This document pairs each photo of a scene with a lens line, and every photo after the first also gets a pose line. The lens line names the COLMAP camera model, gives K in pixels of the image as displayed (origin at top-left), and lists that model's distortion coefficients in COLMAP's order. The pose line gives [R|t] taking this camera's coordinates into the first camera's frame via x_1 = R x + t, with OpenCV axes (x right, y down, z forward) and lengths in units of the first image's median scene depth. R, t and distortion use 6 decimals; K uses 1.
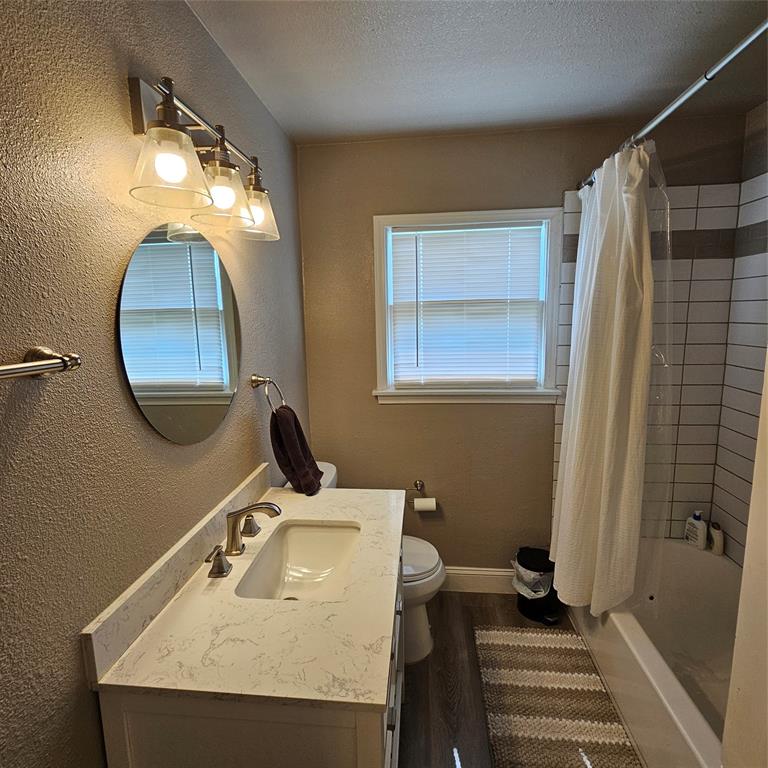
lens RADIAL K [[412.3, 0, 384.0], [0, 412.3, 384.0], [0, 0, 1]] dist [0.001039, 0.000721]
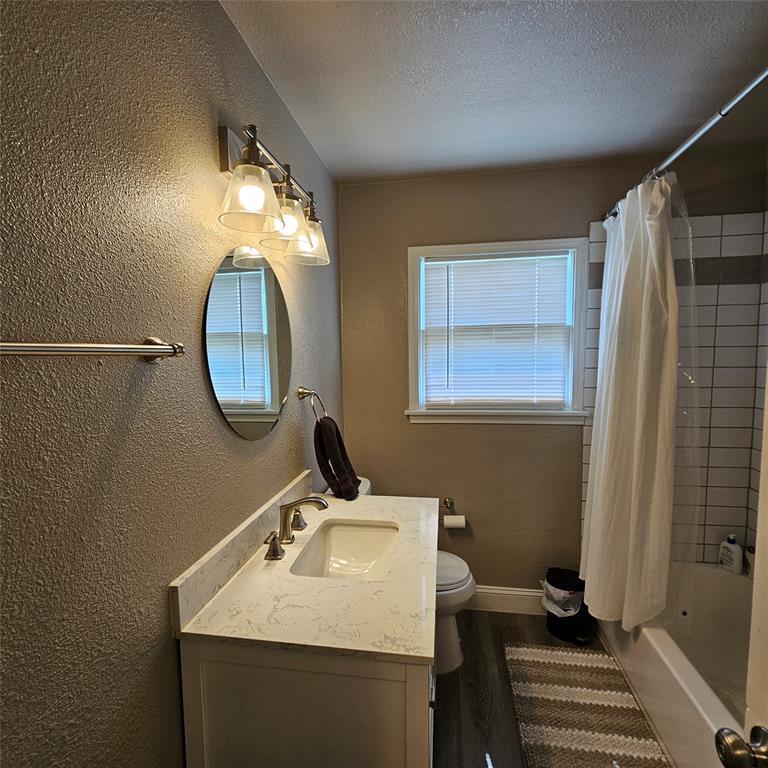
lens RADIAL K [[417.3, 0, 379.6], [0, 417.3, 401.8], [0, 0, 1]] dist [0.001534, 0.001727]
pose [[0.998376, 0.012013, -0.055691, -0.042130], [-0.015206, 0.998243, -0.057275, 0.073358], [0.054905, 0.058028, 0.996804, -0.085157]]
